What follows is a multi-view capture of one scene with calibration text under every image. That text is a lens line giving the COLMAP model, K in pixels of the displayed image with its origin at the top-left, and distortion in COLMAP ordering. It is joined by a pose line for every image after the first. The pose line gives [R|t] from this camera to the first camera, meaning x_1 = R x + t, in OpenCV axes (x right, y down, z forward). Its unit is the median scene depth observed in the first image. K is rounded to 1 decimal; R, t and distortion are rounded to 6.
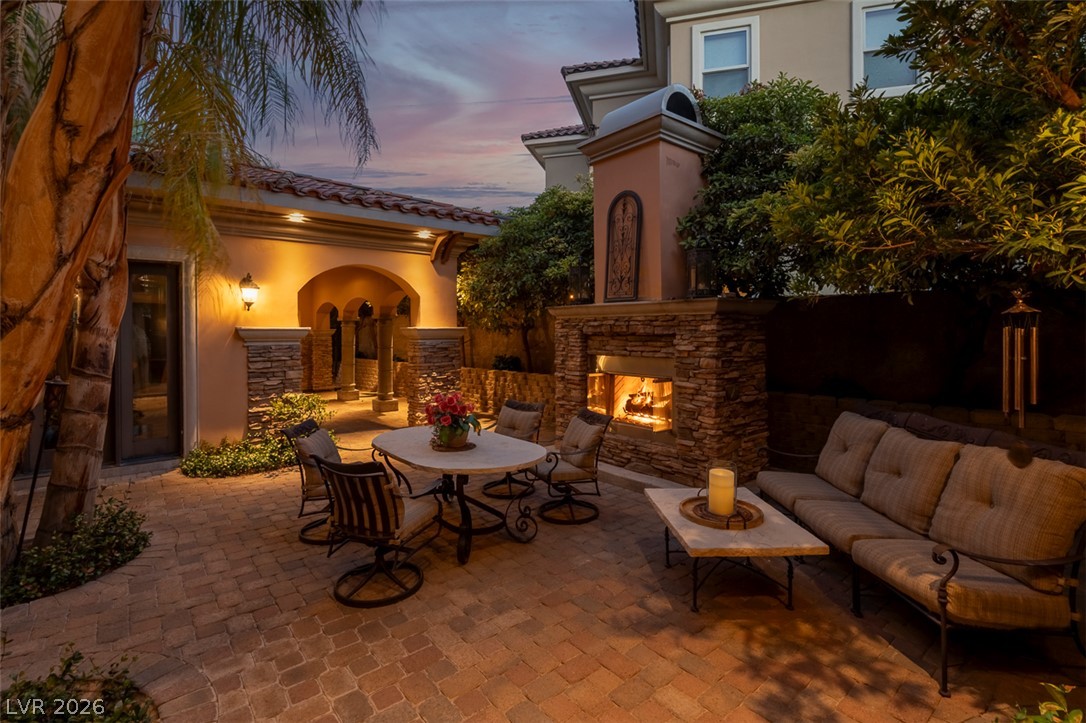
lens RADIAL K [[515.5, 0, 540.4], [0, 515.5, 330.3], [0, 0, 1]] dist [-0.000744, -0.000048]
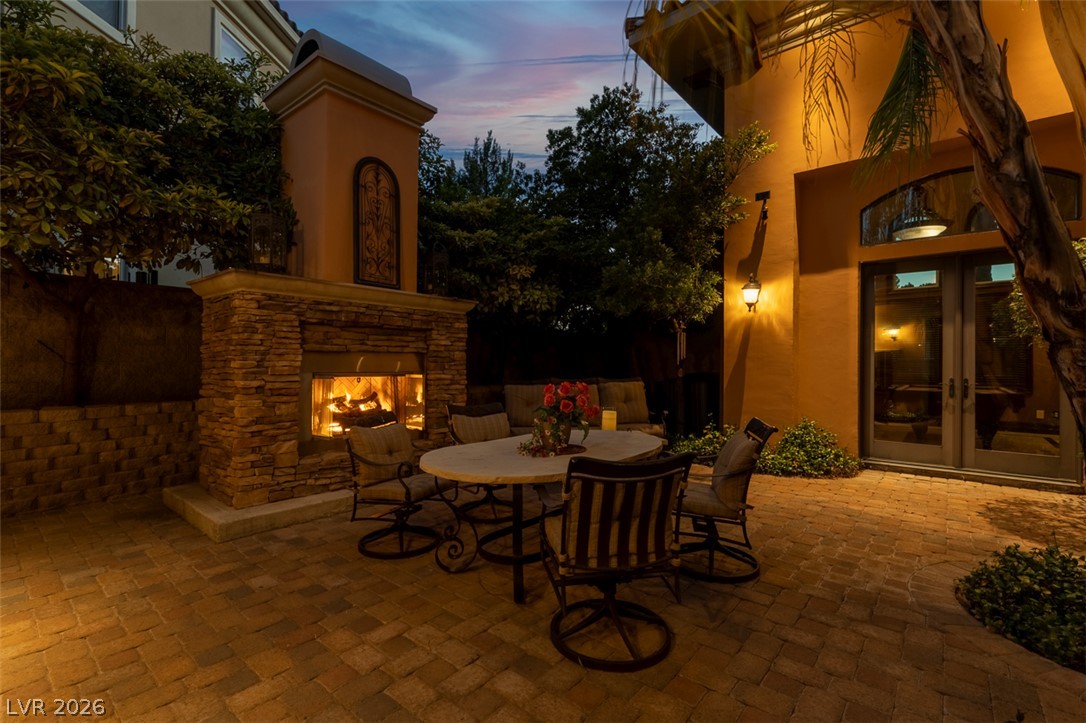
lens RADIAL K [[500.1, 0, 543.0], [0, 500.1, 361.5], [0, 0, 1]] dist [0.000171, 0.000079]
pose [[-0.200623, 0.004473, 0.979658, -0.733417], [-0.004664, 0.999974, -0.005521, 0.073588], [-0.979658, -0.005677, -0.200596, 0.941966]]
